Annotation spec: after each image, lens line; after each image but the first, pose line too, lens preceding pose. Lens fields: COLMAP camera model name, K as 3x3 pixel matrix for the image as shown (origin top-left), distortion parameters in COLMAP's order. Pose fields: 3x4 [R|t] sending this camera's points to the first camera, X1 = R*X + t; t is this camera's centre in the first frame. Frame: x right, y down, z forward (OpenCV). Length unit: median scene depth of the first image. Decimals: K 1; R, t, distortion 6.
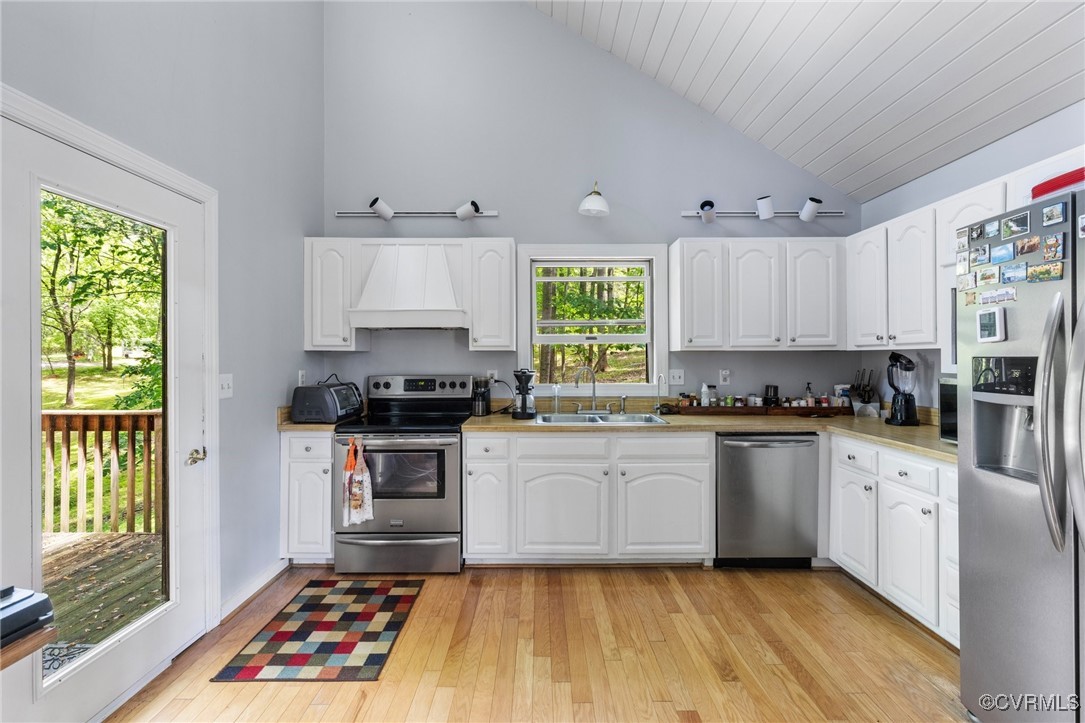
lens RADIAL K [[487.3, 0, 545.8], [0, 487.3, 355.9], [0, 0, 1]] dist [0.008688, -0.001710]
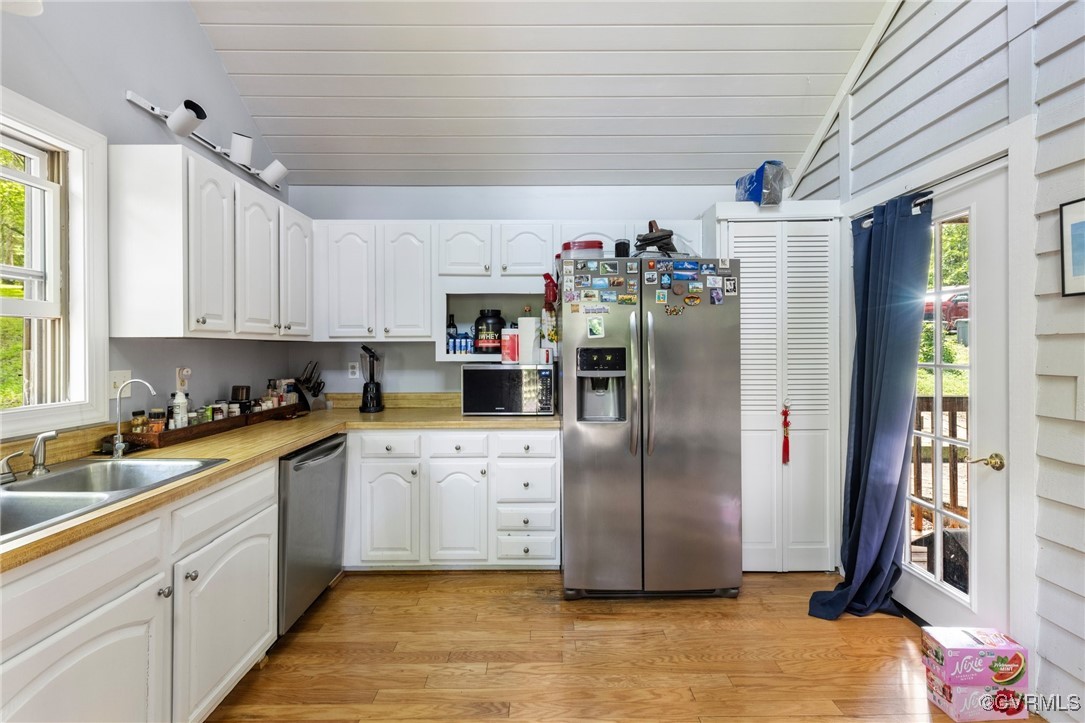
lens RADIAL K [[487.3, 0, 541.5], [0, 487.3, 346.1], [0, 0, 1]] dist [0.008688, -0.001710]
pose [[0.007560, 0.006365, 0.999951, -0.342709], [-0.000465, 0.999980, -0.006361, 0.003580], [-0.999971, -0.000417, 0.007562, 0.616421]]
